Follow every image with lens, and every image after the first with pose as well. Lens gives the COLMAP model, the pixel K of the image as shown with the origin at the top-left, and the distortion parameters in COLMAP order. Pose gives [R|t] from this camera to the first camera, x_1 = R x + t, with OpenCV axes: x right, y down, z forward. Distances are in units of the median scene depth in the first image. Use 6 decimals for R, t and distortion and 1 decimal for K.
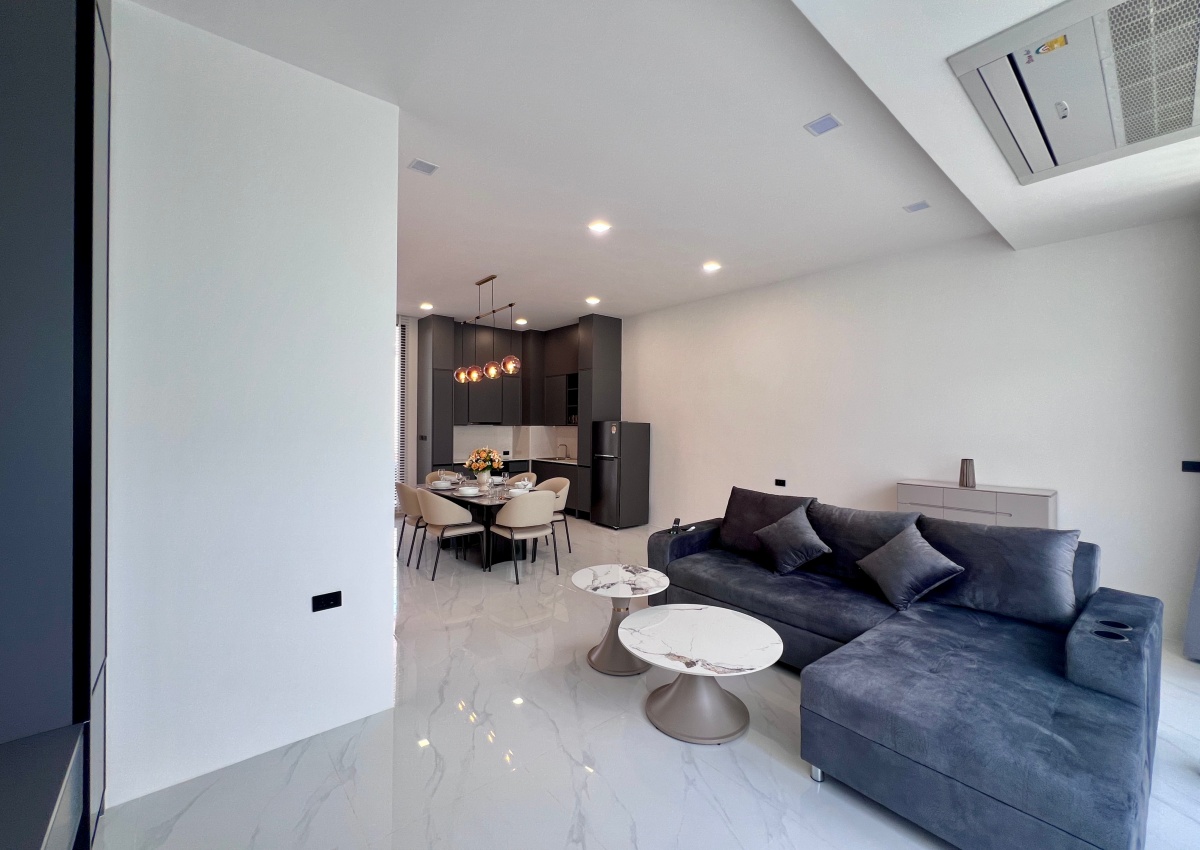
lens RADIAL K [[488.7, 0, 596.9], [0, 488.7, 424.7], [0, 0, 1]] dist [0.001509, 0.000192]
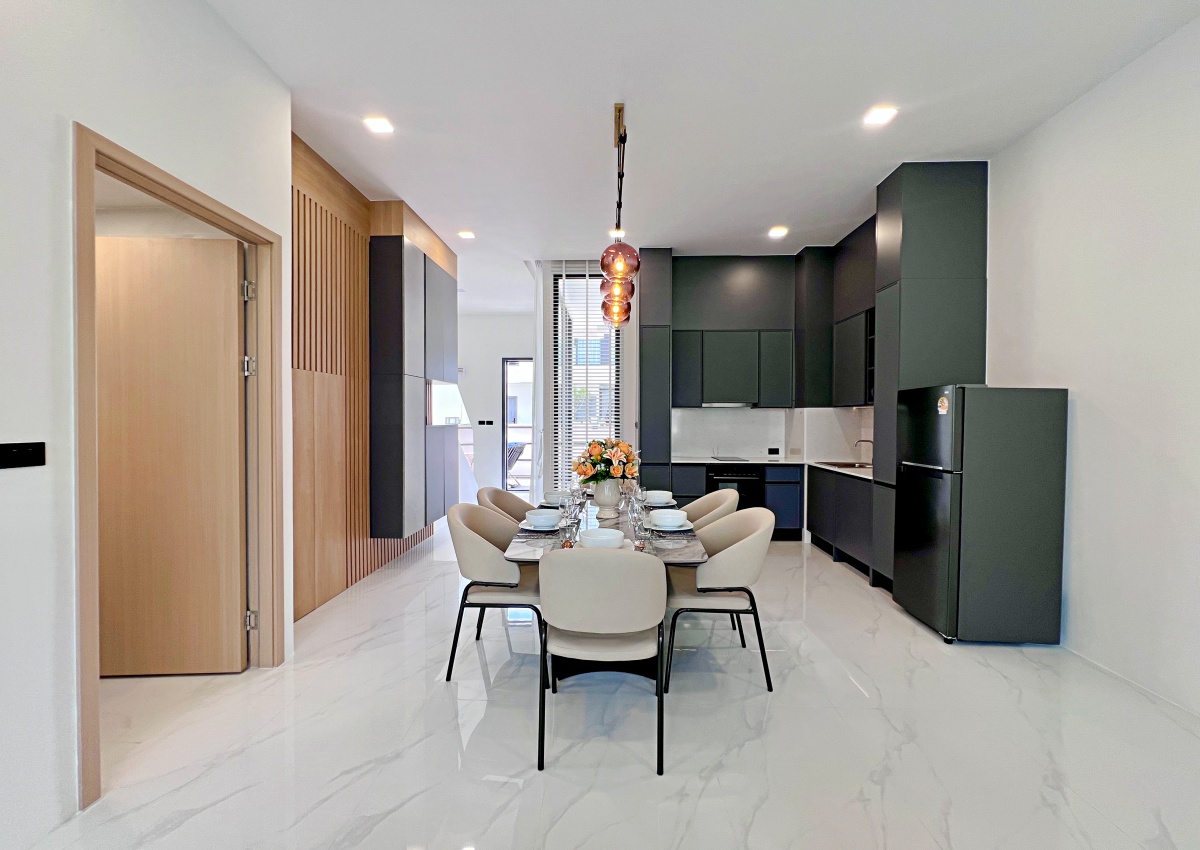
lens RADIAL K [[488.7, 0, 601.6], [0, 488.7, 423.6], [0, 0, 1]] dist [0.001509, 0.000192]
pose [[0.748701, 0.003199, -0.662901, 0.170205], [0.000156, 0.999987, 0.005001, 0.042248], [0.662908, -0.003848, 0.748691, 0.865802]]
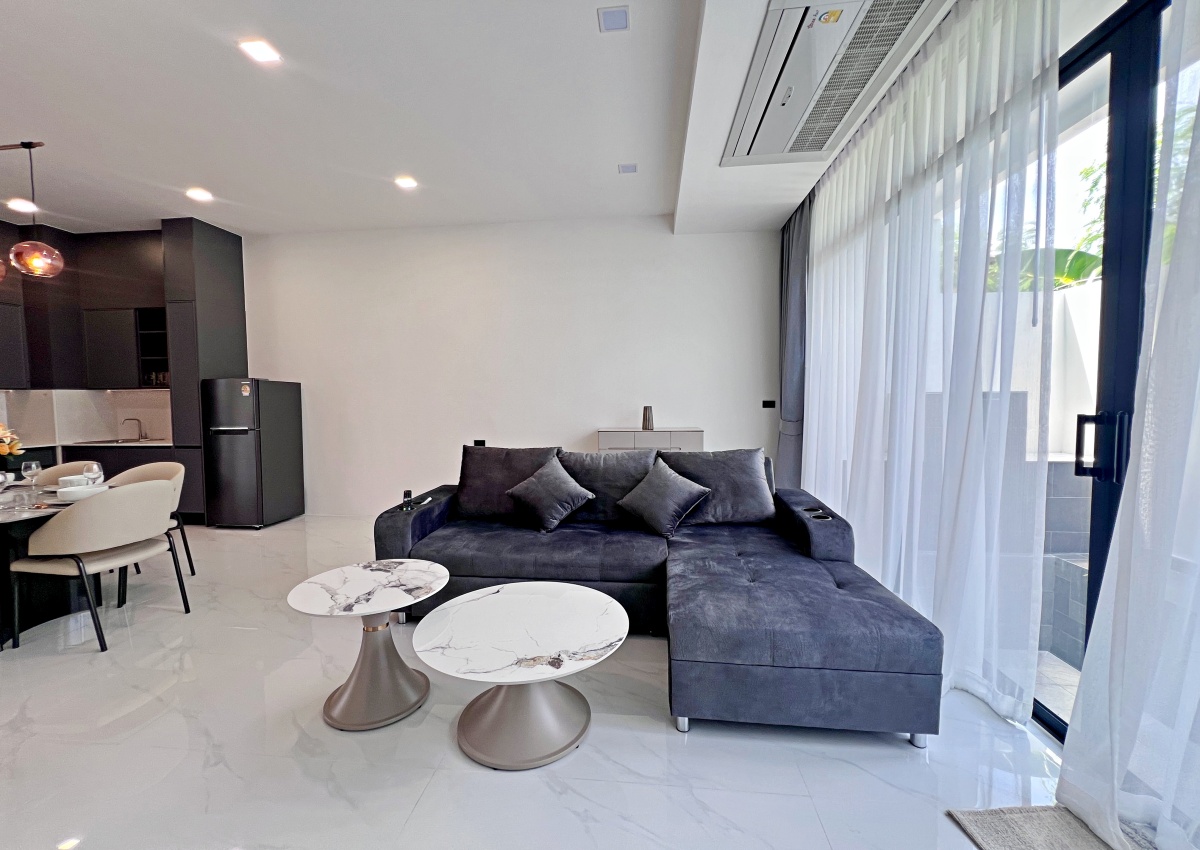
lens RADIAL K [[481.2, 0, 593.4], [0, 481.2, 426.9], [0, 0, 1]] dist [-0.002655, 0.000656]
pose [[0.724119, -0.049601, 0.687889, -0.147643], [0.015241, 0.998318, 0.055941, 0.056826], [-0.689507, -0.030024, 0.723657, 0.265959]]
